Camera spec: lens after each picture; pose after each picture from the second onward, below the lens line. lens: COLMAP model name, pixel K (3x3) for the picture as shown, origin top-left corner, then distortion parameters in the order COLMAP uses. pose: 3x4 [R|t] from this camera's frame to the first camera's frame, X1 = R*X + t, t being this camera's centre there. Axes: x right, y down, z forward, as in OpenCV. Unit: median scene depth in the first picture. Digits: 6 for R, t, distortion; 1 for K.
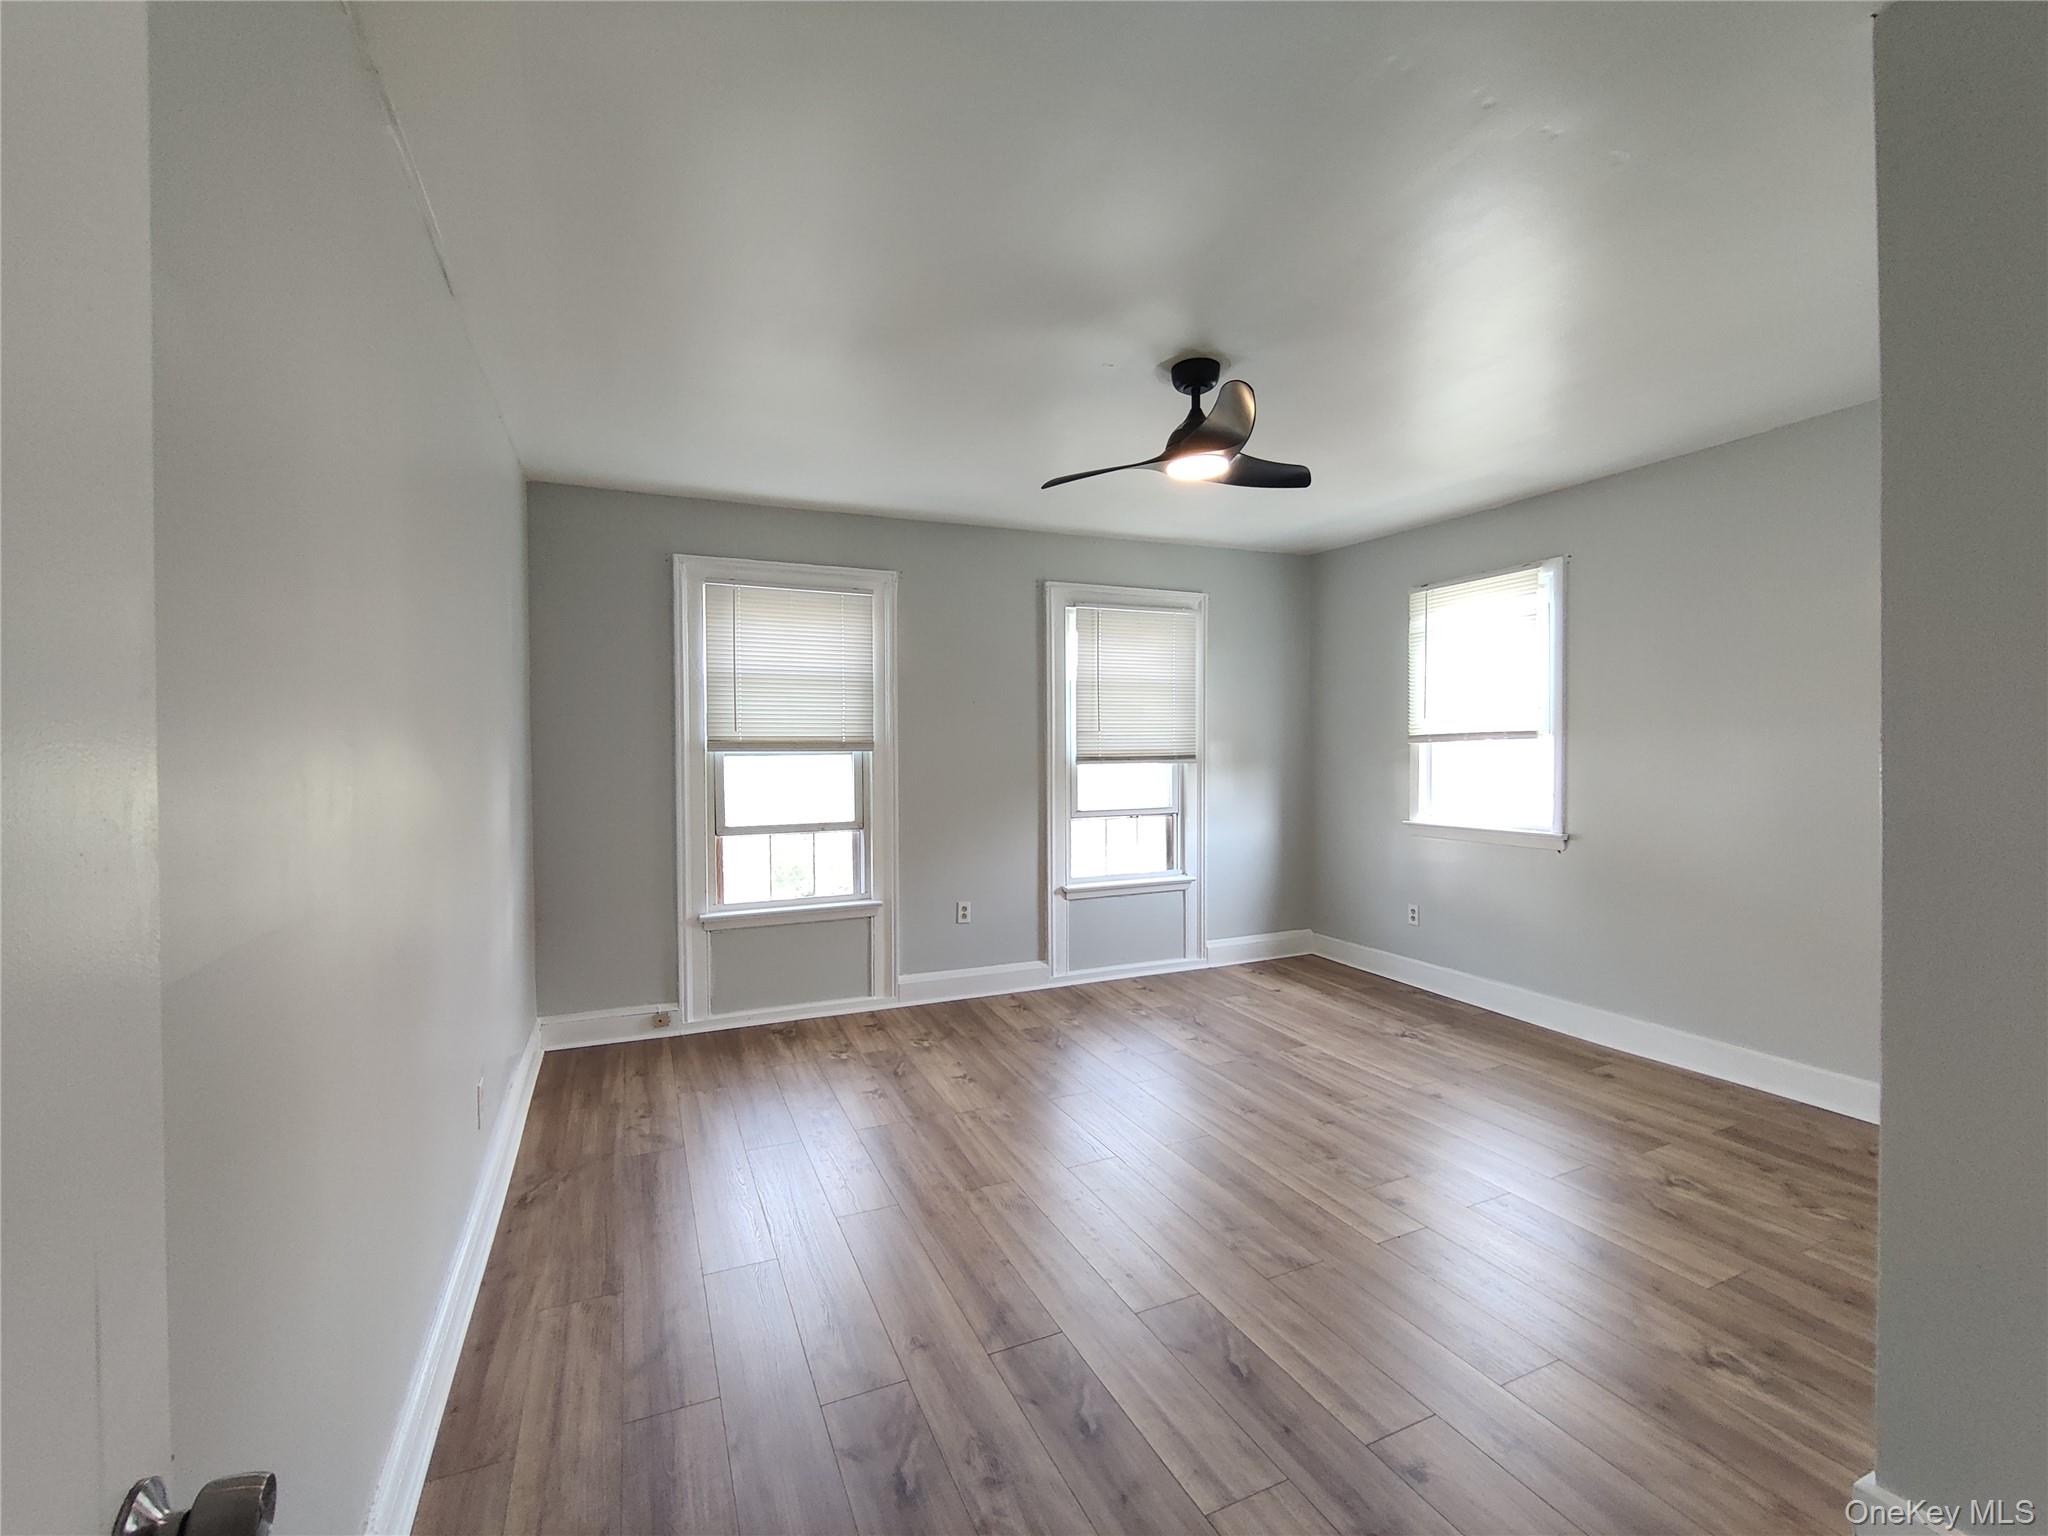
lens RADIAL K [[892.7, 0, 1024.0], [0, 892.7, 768.0], [0, 0, 1]] dist [0.002596, 0.000080]
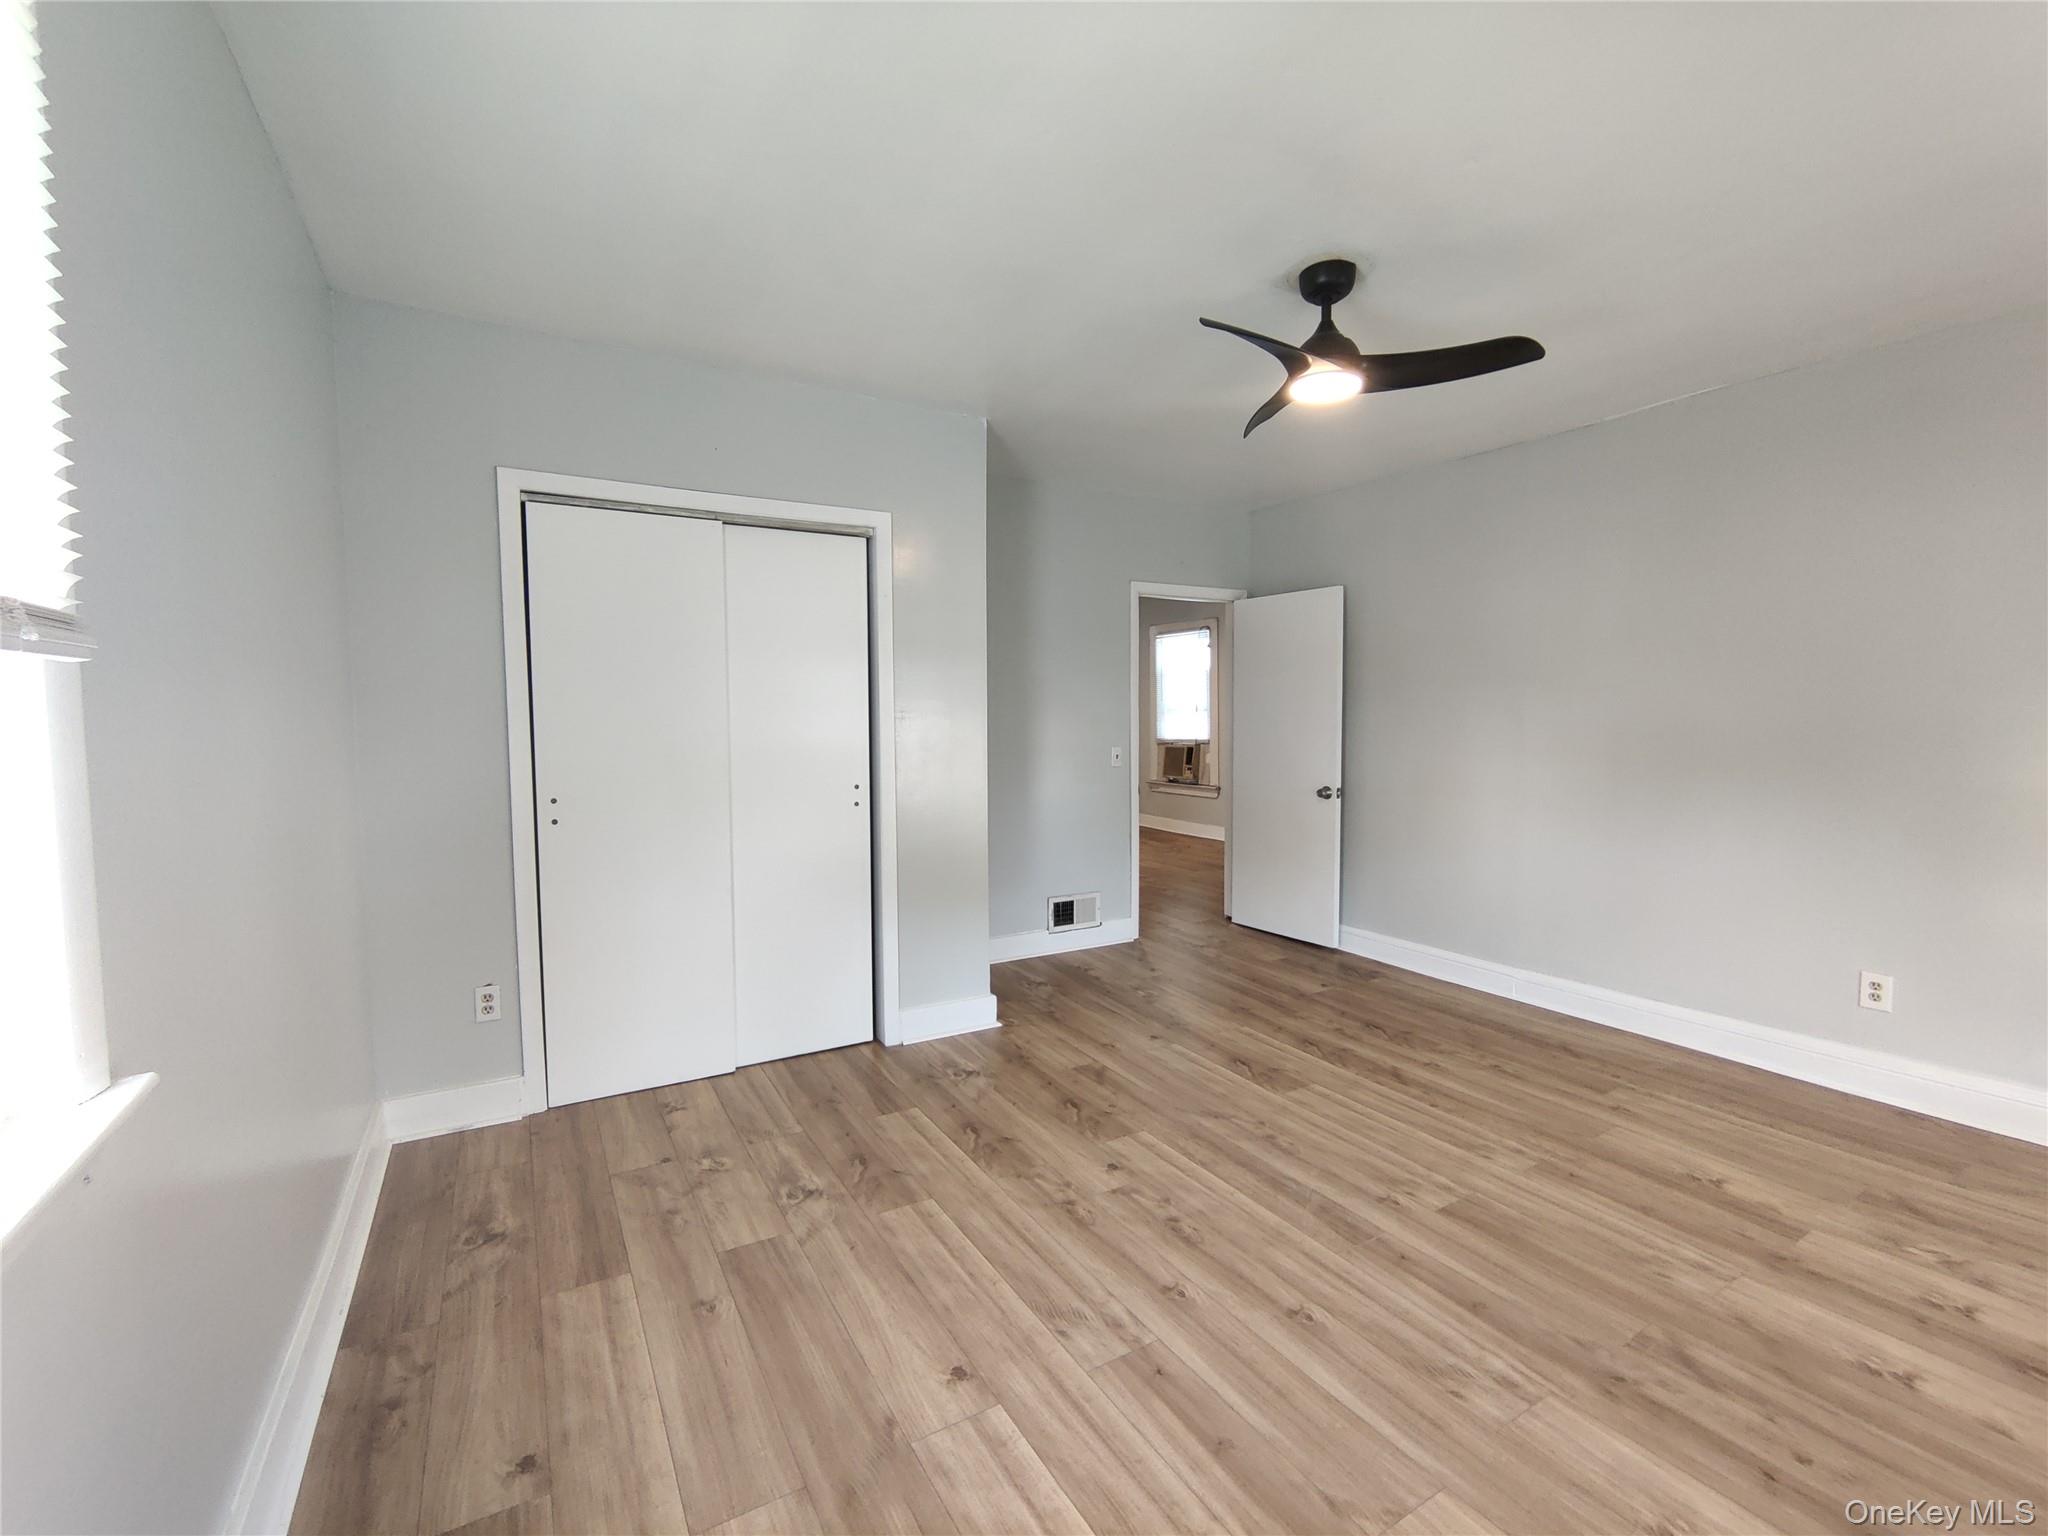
lens RADIAL K [[892.7, 0, 1024.0], [0, 892.7, 768.0], [0, 0, 1]] dist [0.002596, 0.000080]
pose [[-0.994007, 0.021376, -0.107205, 0.583820], [0.012800, 0.996708, 0.080056, -0.030663], [0.108564, 0.078204, -0.991009, 1.841836]]
